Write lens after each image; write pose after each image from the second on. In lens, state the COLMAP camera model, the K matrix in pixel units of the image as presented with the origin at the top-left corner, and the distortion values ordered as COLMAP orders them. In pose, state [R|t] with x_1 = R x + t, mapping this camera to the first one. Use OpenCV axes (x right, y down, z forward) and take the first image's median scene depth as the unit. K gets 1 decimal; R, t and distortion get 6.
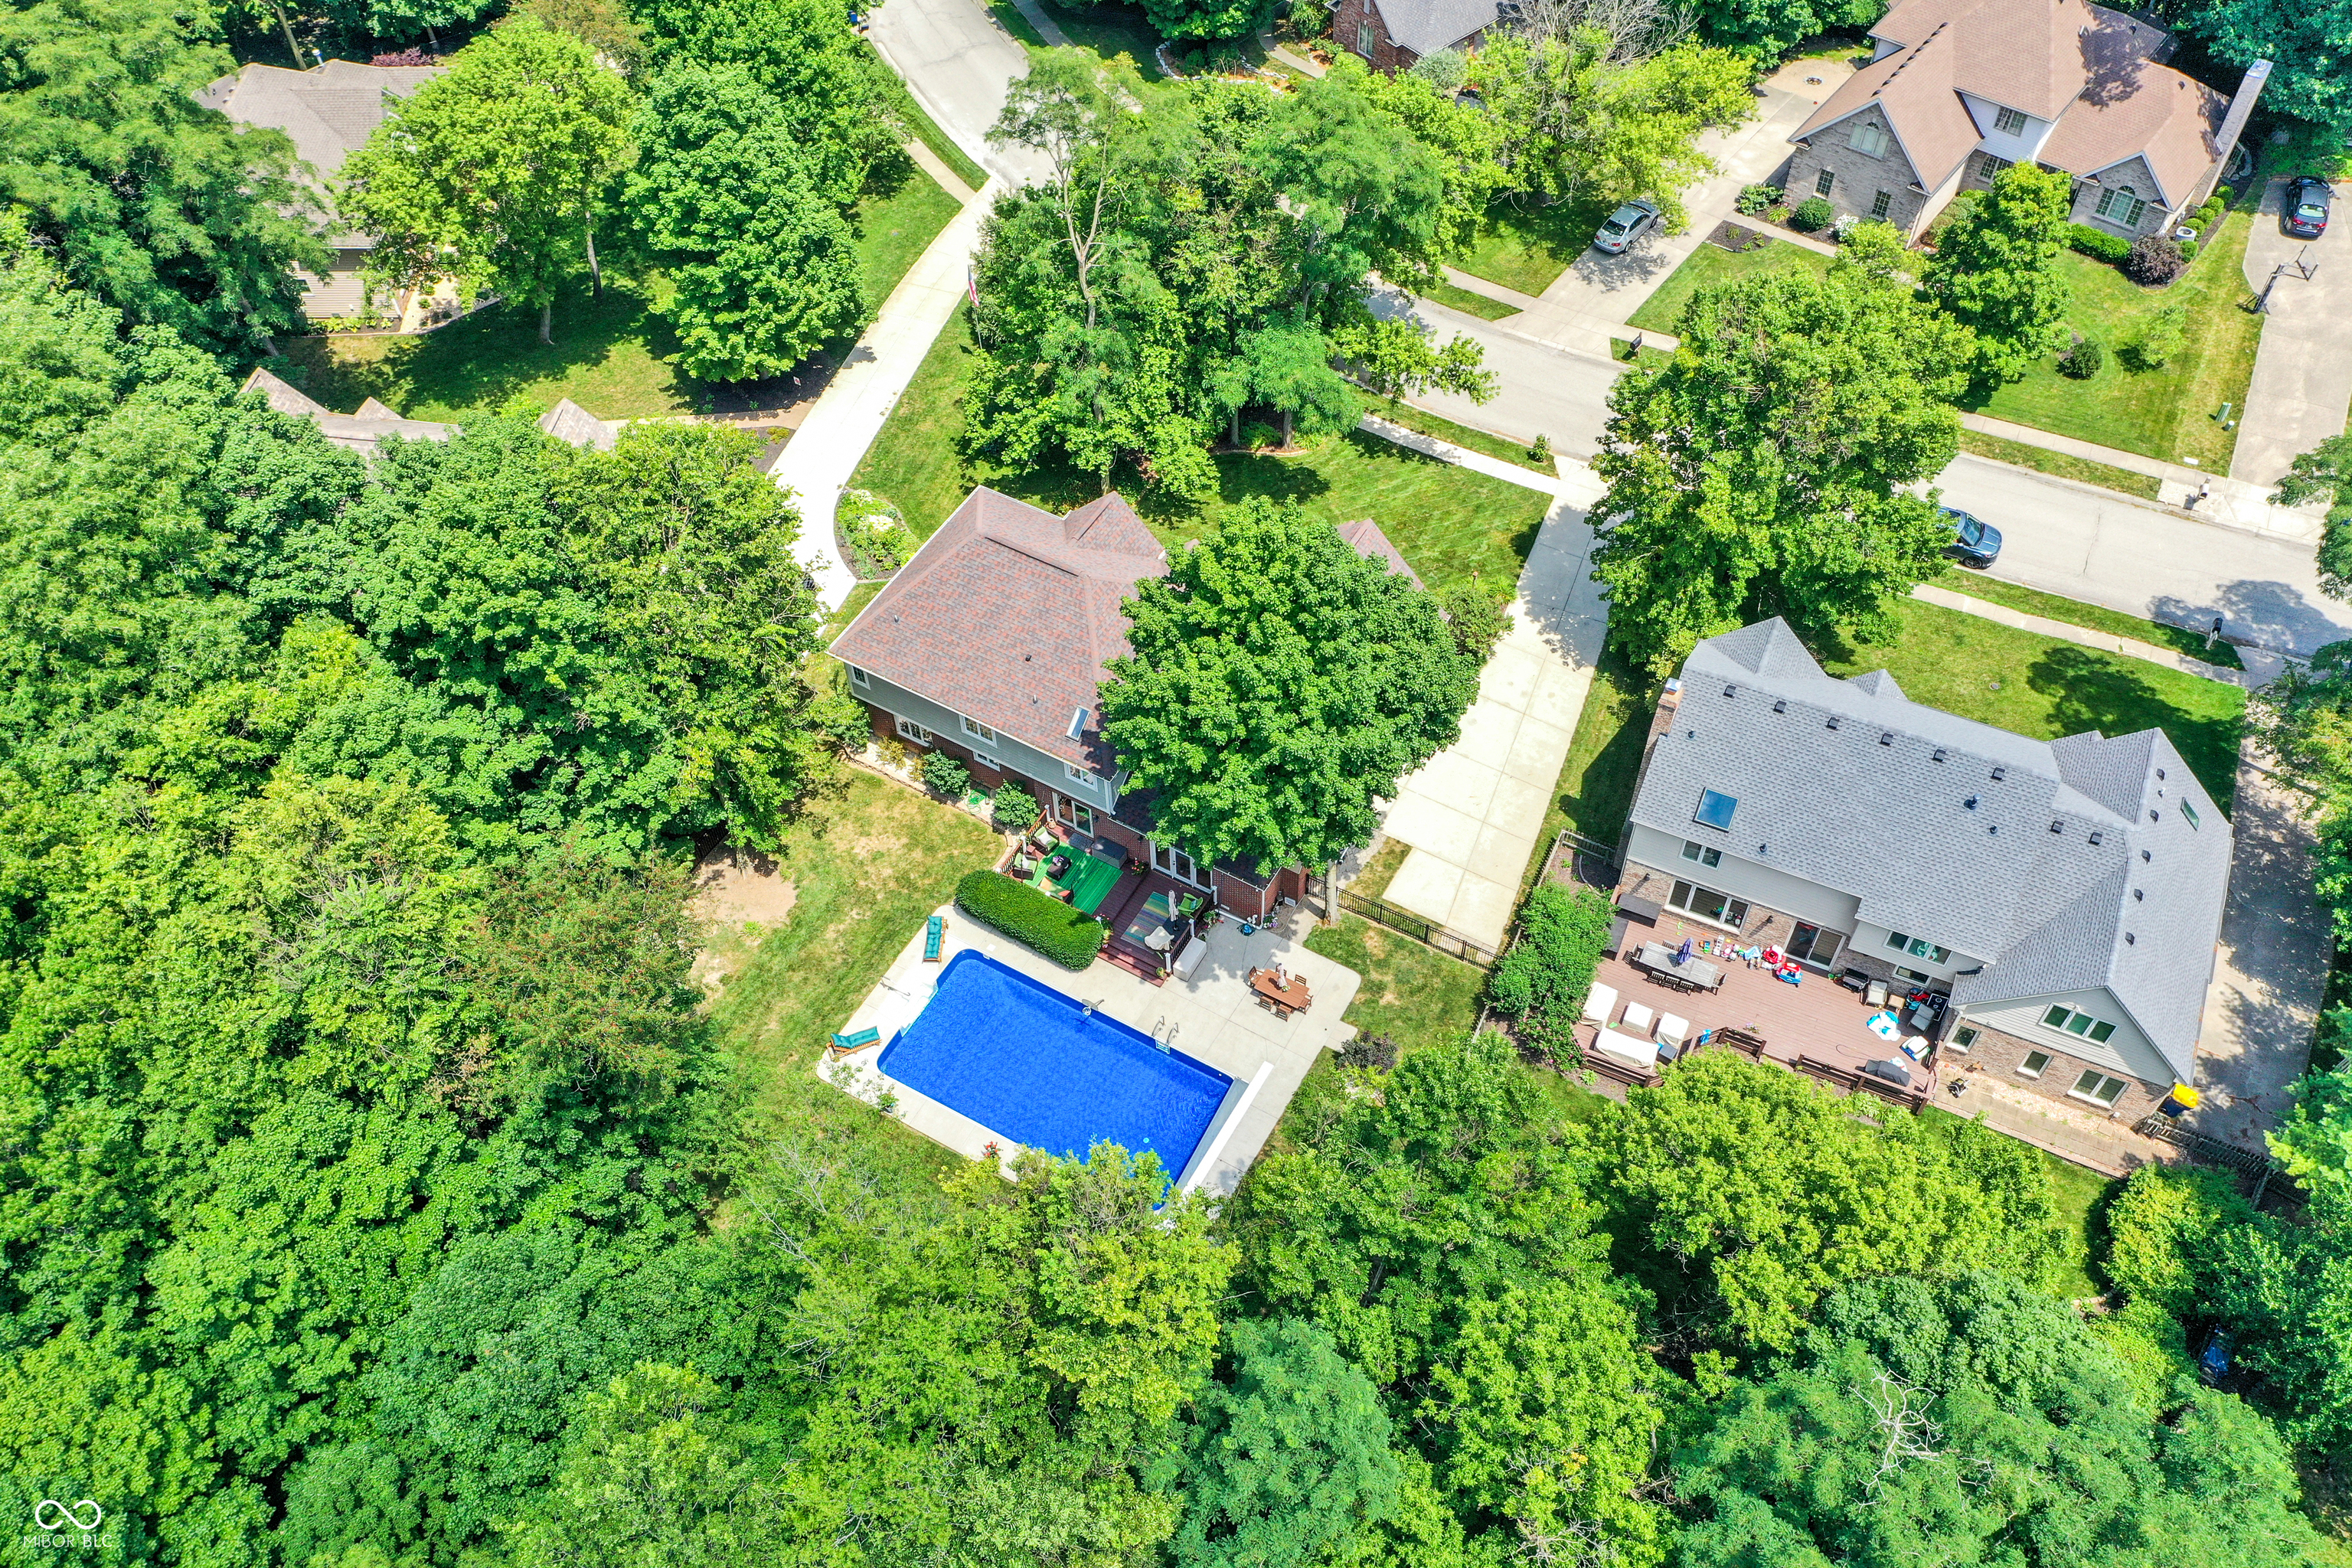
lens RADIAL K [[1880.2, 0, 1178.1], [0, 1880.2, 590.9], [0, 0, 1]] dist [0.001590, 0.003399]
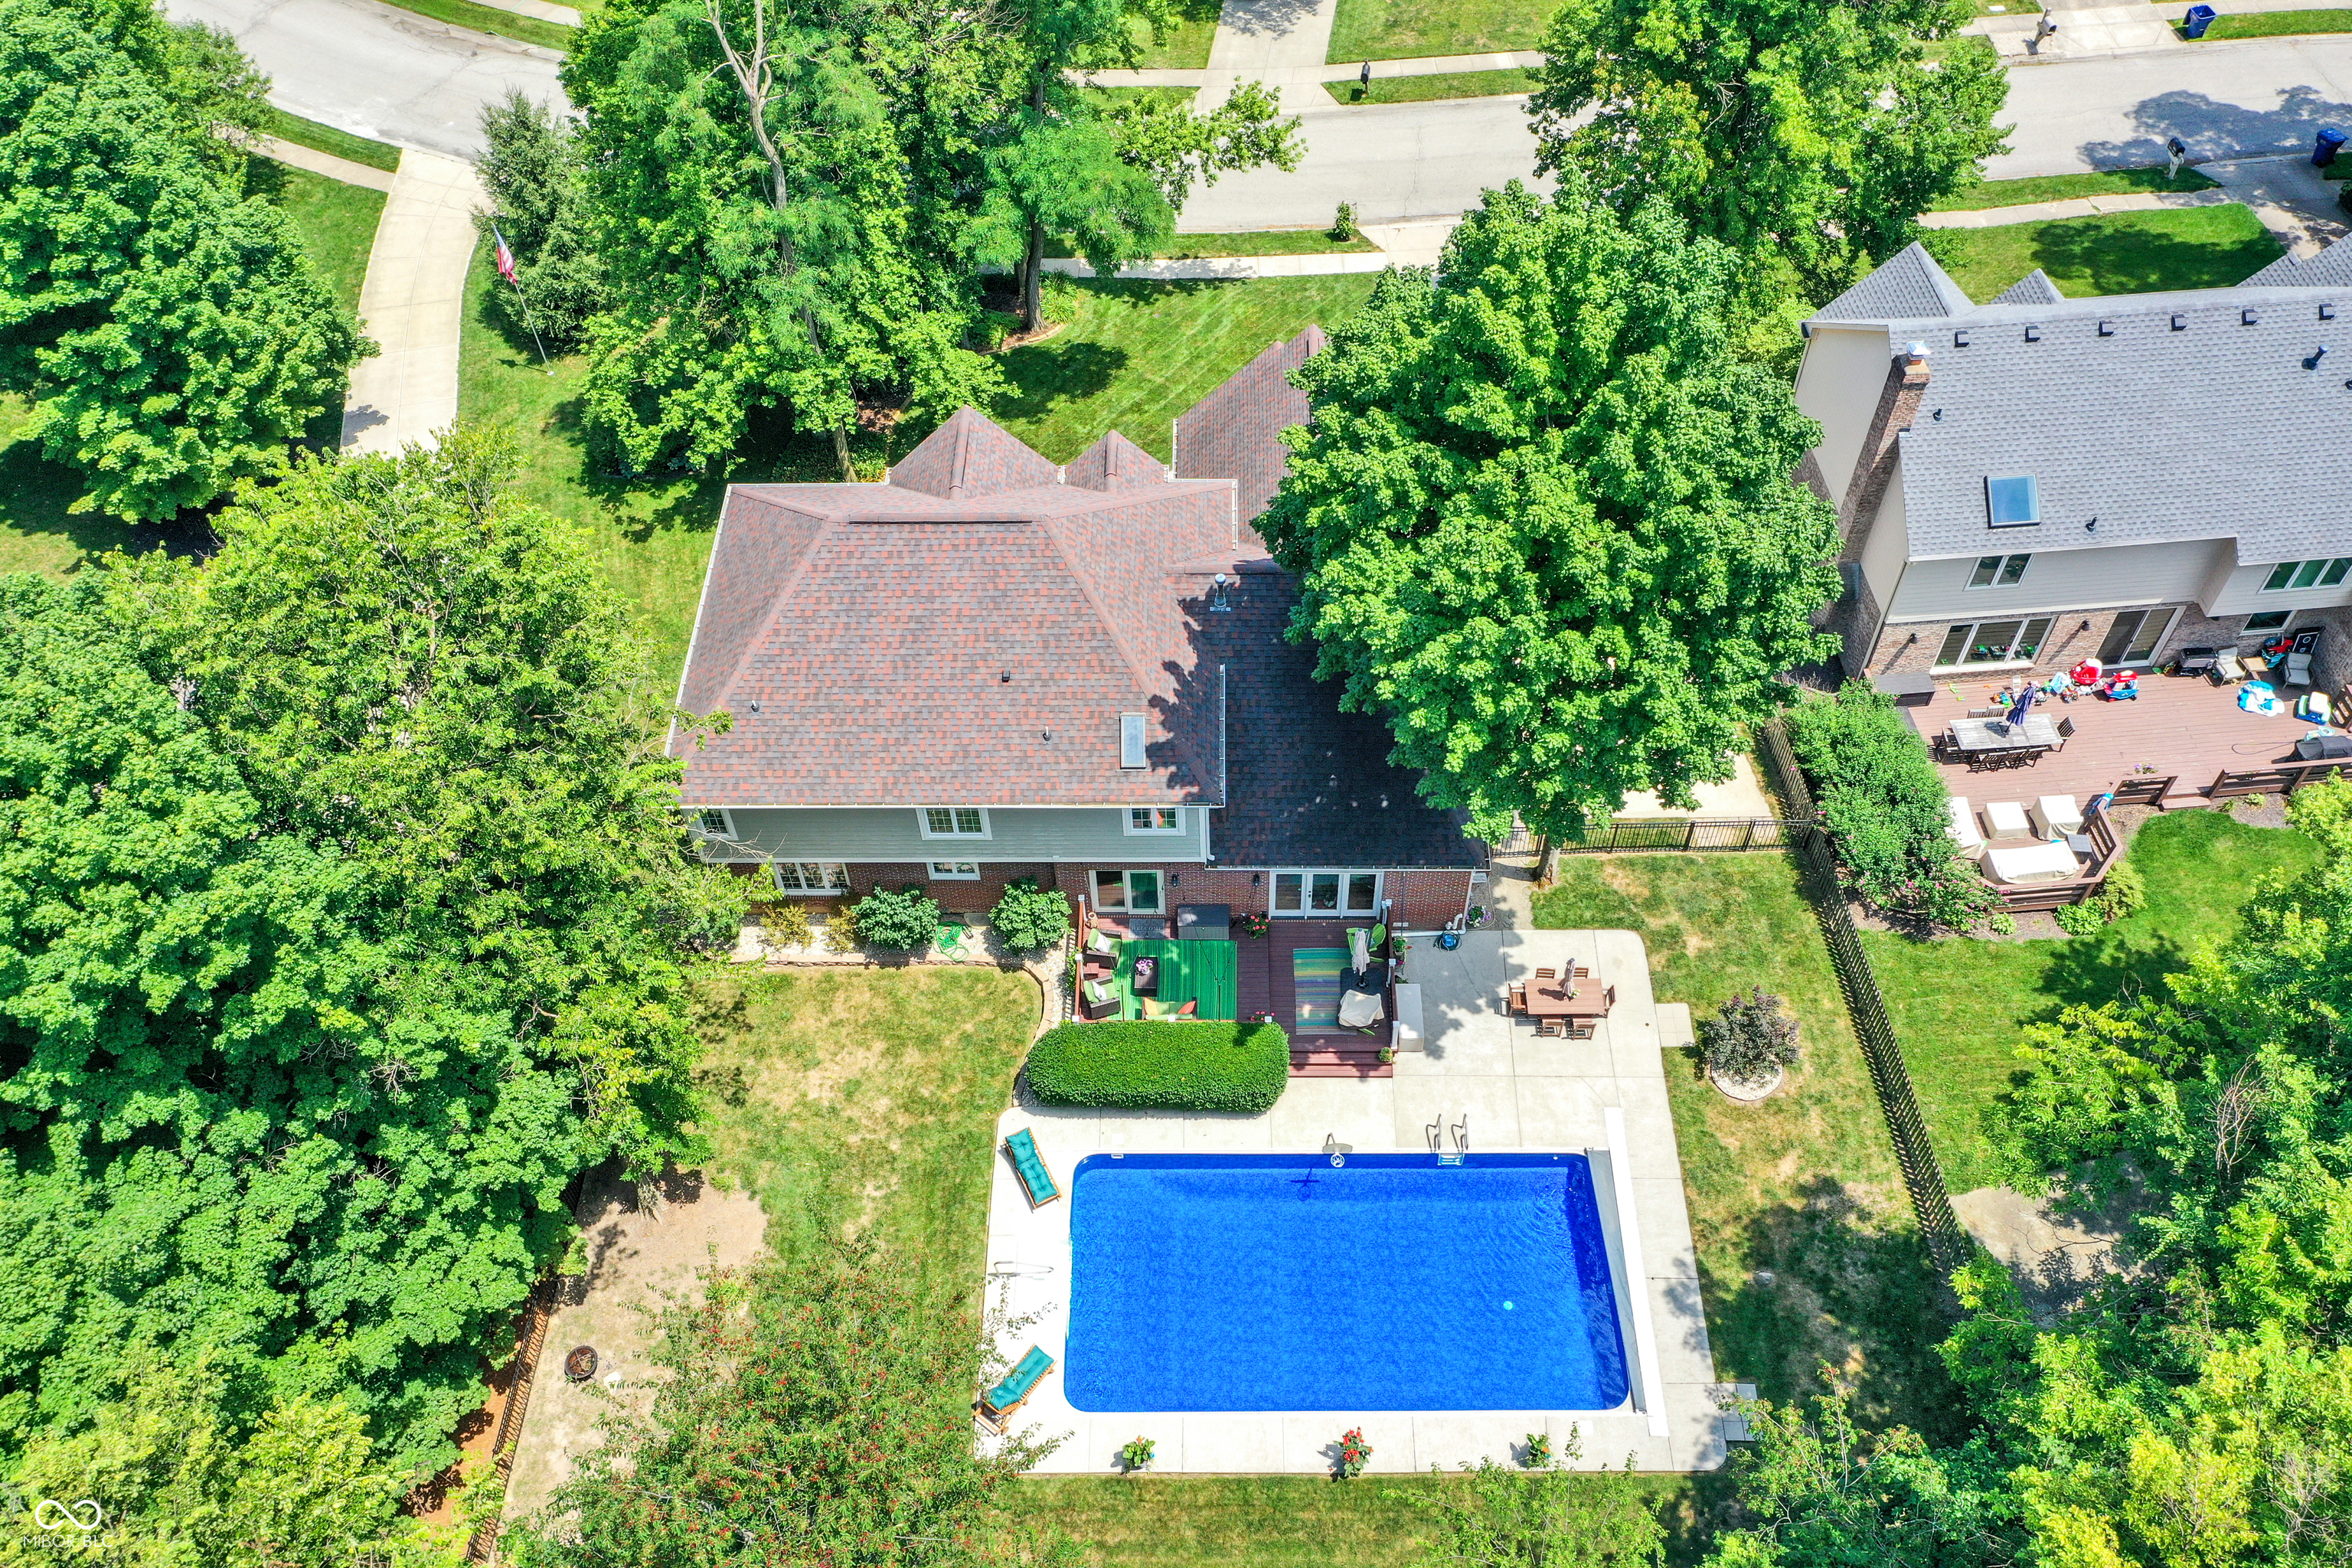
lens RADIAL K [[1934.7, 0, 1174.9], [0, 1934.7, 661.3], [0, 0, 1]] dist [0.001635, 0.000040]
pose [[0.879052, -0.368112, 0.302923, -0.207109], [0.360994, 0.929012, 0.081368, -0.000144], [-0.311371, 0.037826, 0.949535, 0.369055]]
